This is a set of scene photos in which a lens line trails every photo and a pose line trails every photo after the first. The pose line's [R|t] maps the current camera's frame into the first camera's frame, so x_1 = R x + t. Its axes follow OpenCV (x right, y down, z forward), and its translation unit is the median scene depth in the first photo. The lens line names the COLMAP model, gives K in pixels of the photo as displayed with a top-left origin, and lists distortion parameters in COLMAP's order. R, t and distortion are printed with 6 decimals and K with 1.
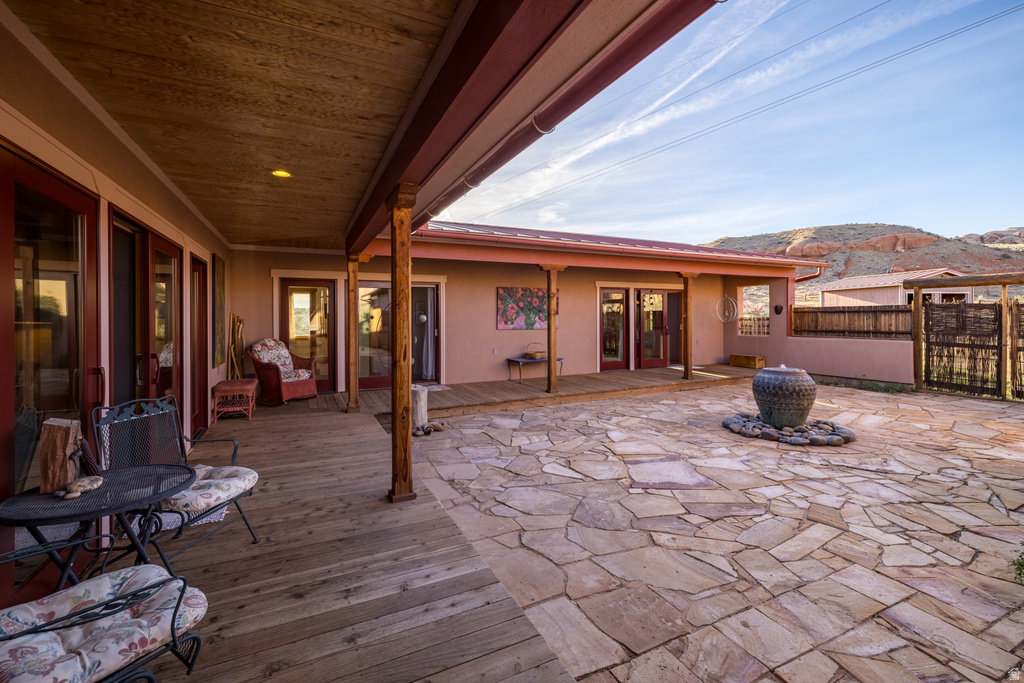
lens RADIAL K [[433.0, 0, 509.4], [0, 433.0, 319.0], [0, 0, 1]] dist [-0.000328, 0.000057]
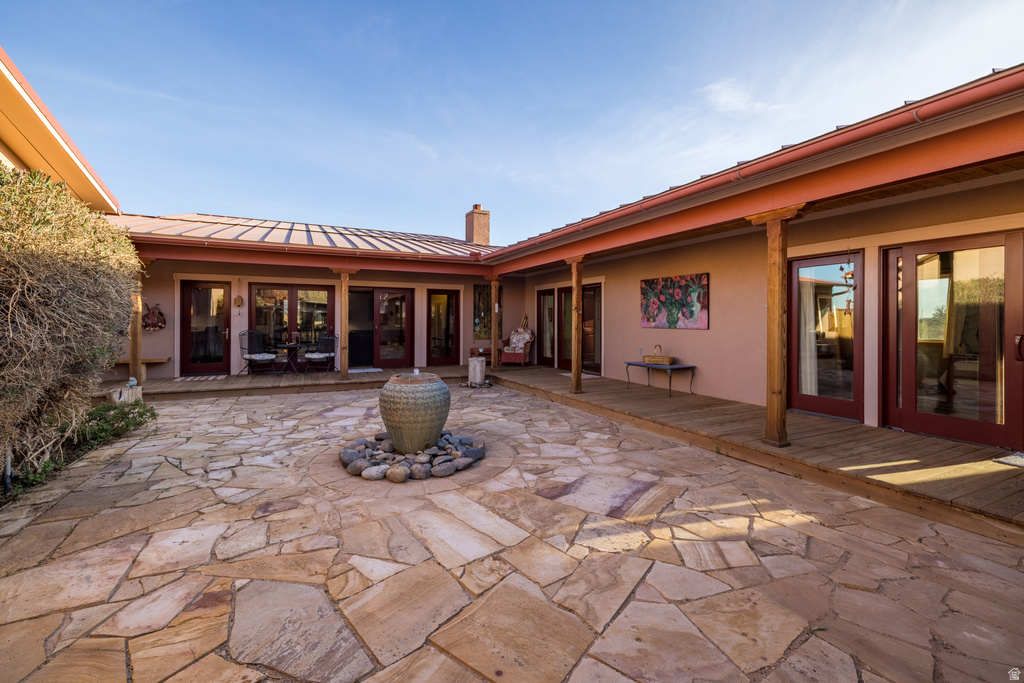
lens RADIAL K [[433.0, 0, 509.4], [0, 433.0, 319.0], [0, 0, 1]] dist [-0.000328, 0.000057]
pose [[0.001543, 0.000930, -0.999998, 0.882691], [-0.005374, 0.999985, 0.000921, 0.007524], [0.999984, 0.005373, 0.001548, 0.729133]]
